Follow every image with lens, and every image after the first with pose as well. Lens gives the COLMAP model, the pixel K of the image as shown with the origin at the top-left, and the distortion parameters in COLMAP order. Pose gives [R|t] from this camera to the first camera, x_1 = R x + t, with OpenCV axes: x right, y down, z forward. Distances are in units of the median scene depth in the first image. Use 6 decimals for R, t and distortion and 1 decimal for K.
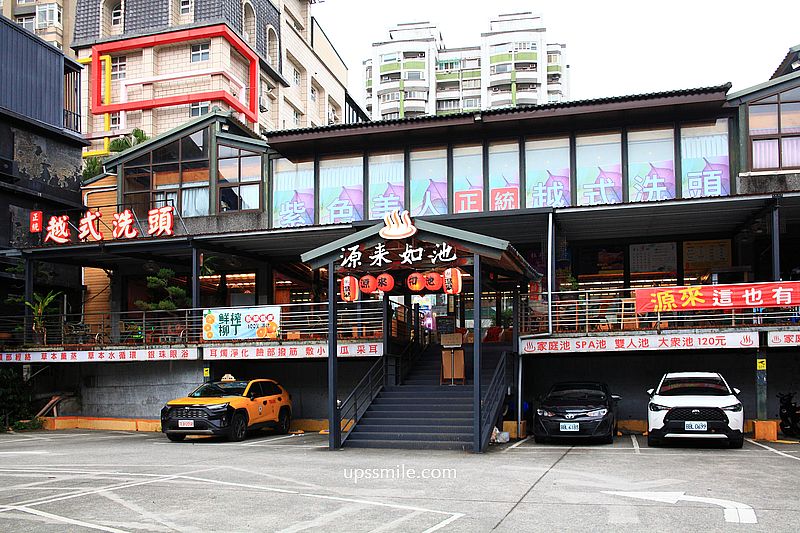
lens RADIAL K [[709.9, 0, 400.0], [0, 709.9, 392.3], [0, 0, 1]] dist [-0.013992, -0.001805]
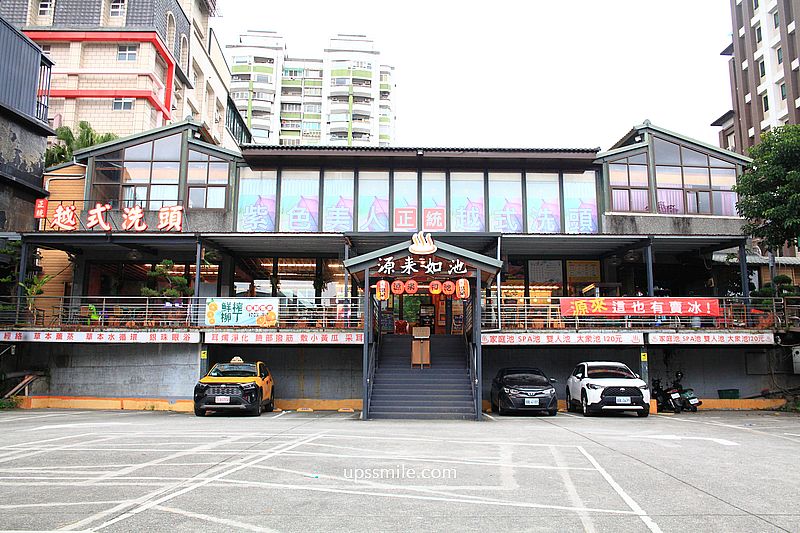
lens RADIAL K [[741.0, 0, 400.0], [0, 741.0, 266.5], [0, 0, 1]] dist [-0.011492, 0.007026]
pose [[0.952313, 0.056250, 0.299894, -0.328557], [-0.007714, 0.986984, -0.160631, 0.018744], [-0.305026, 0.150658, 0.940352, -0.194349]]
